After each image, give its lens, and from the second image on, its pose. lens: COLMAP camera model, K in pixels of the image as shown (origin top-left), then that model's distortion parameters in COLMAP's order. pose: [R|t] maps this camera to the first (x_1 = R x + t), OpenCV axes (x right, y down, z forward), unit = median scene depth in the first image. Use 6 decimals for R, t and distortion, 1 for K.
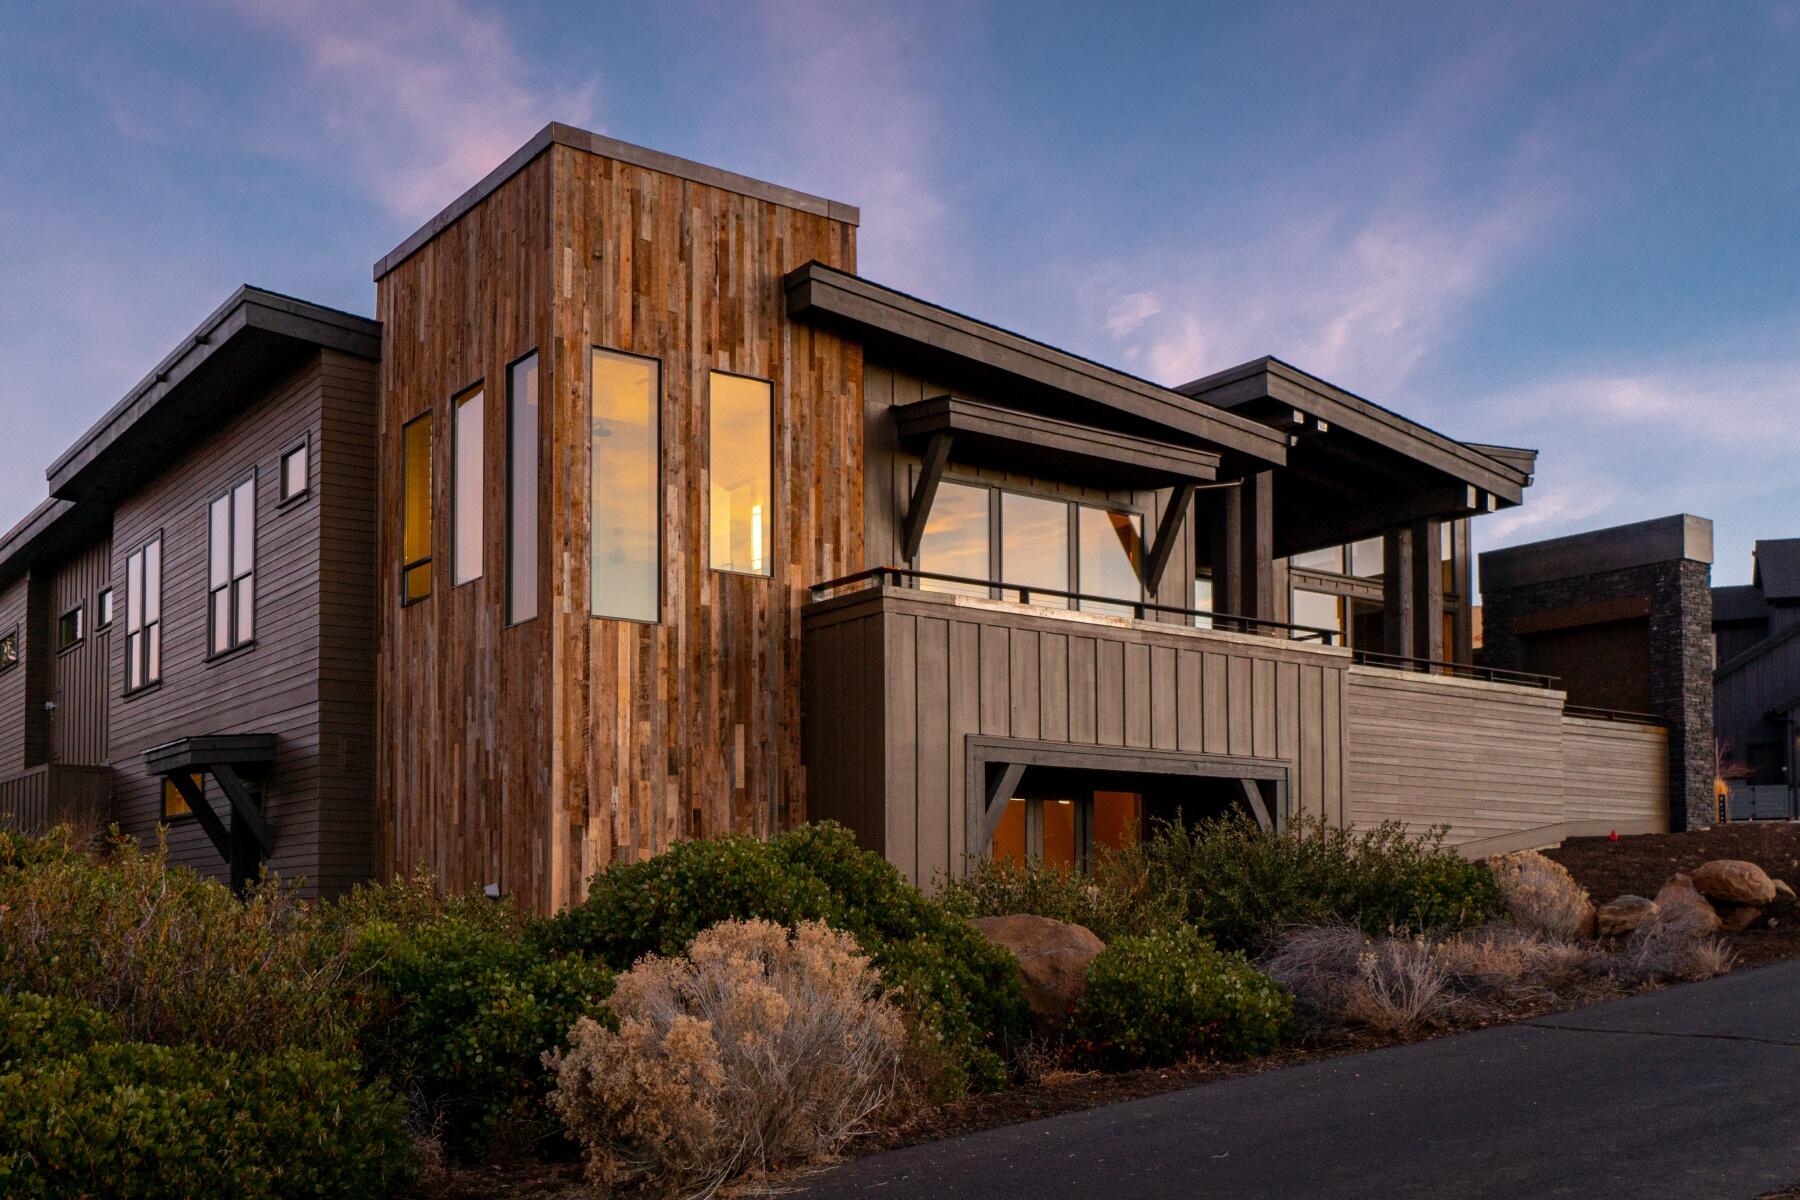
lens RADIAL K [[1425.3, 0, 900.0], [0, 1425.3, 600.0], [0, 0, 1]] dist [0.026607, -0.009715]
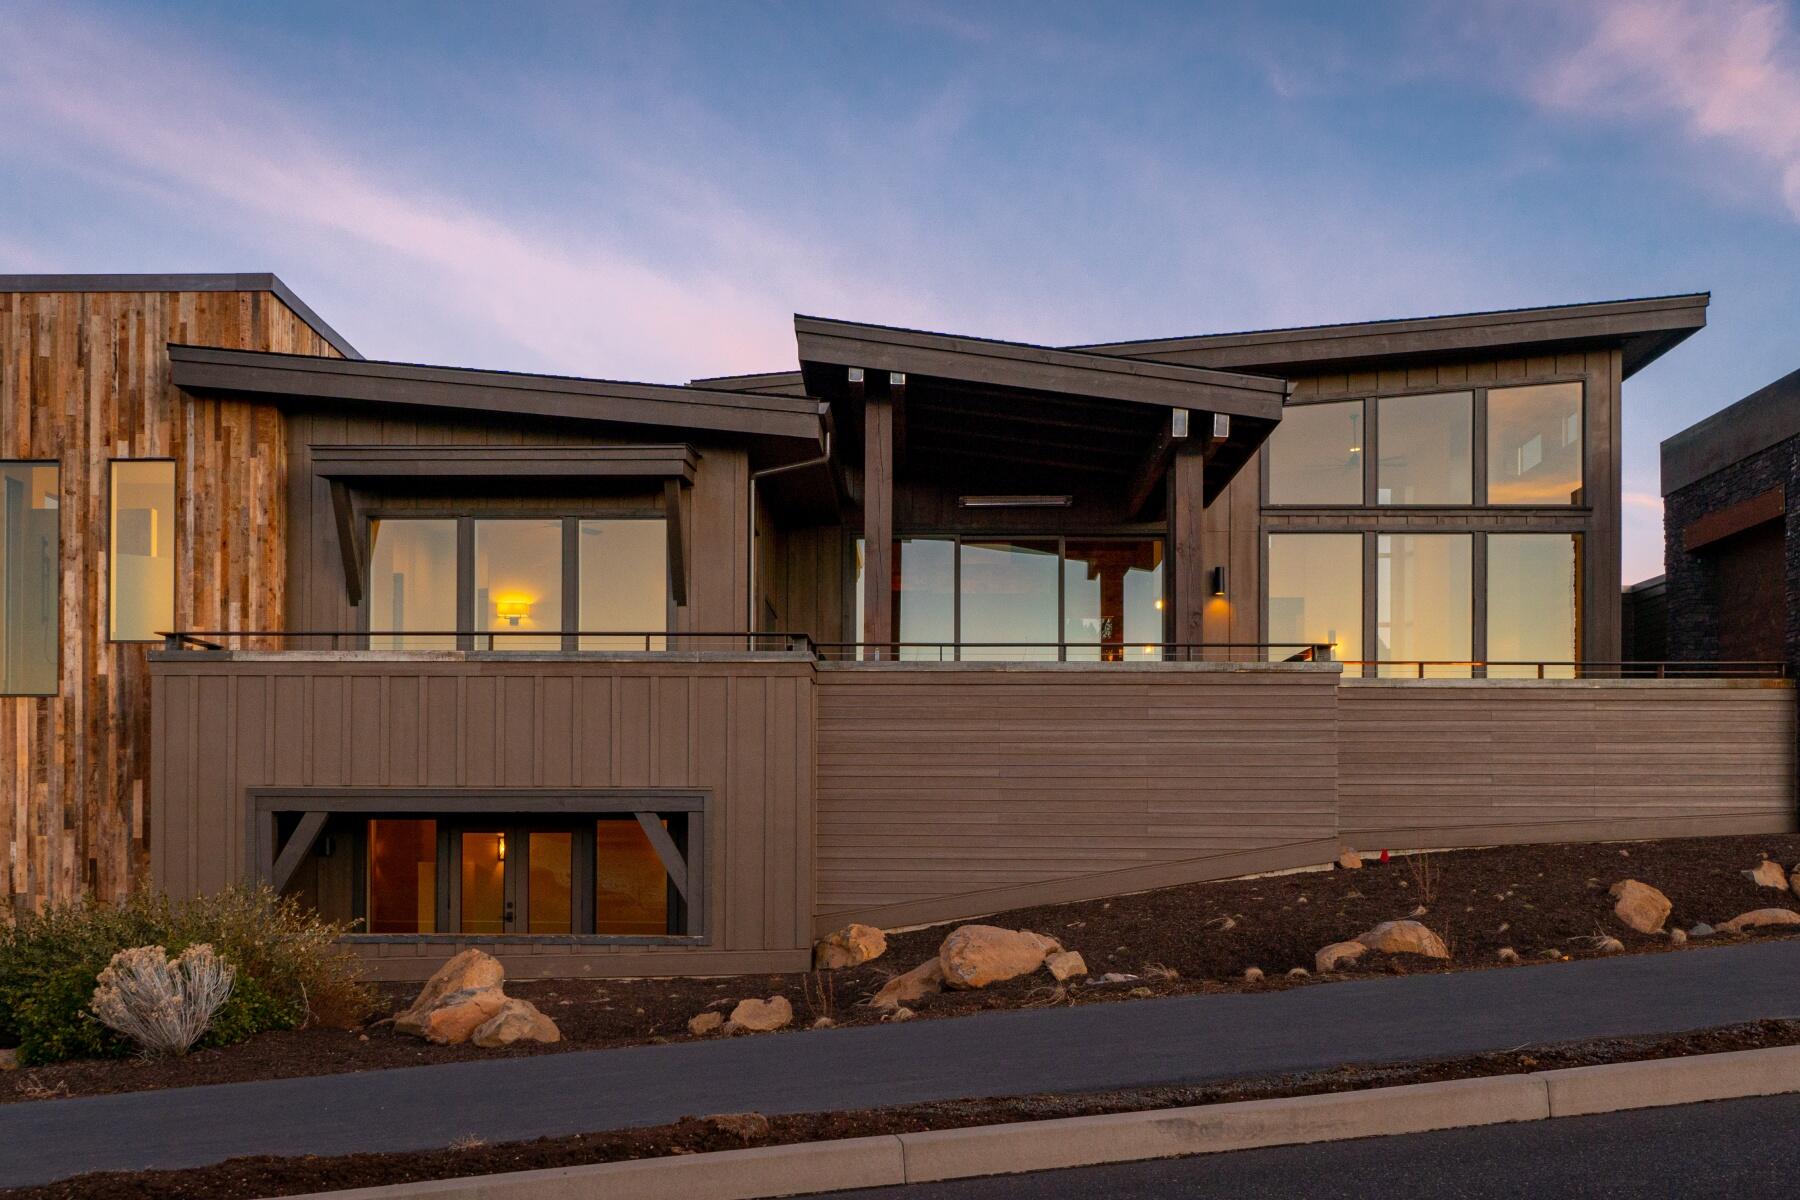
lens RADIAL K [[1425.3, 0, 900.0], [0, 1425.3, 600.0], [0, 0, 1]] dist [0.026607, -0.009715]
pose [[0.849517, -0.088184, -0.520138, 0.962791], [0.105765, 0.994382, 0.004154, 0.006764], [0.516850, -0.058541, 0.854072, 0.362199]]
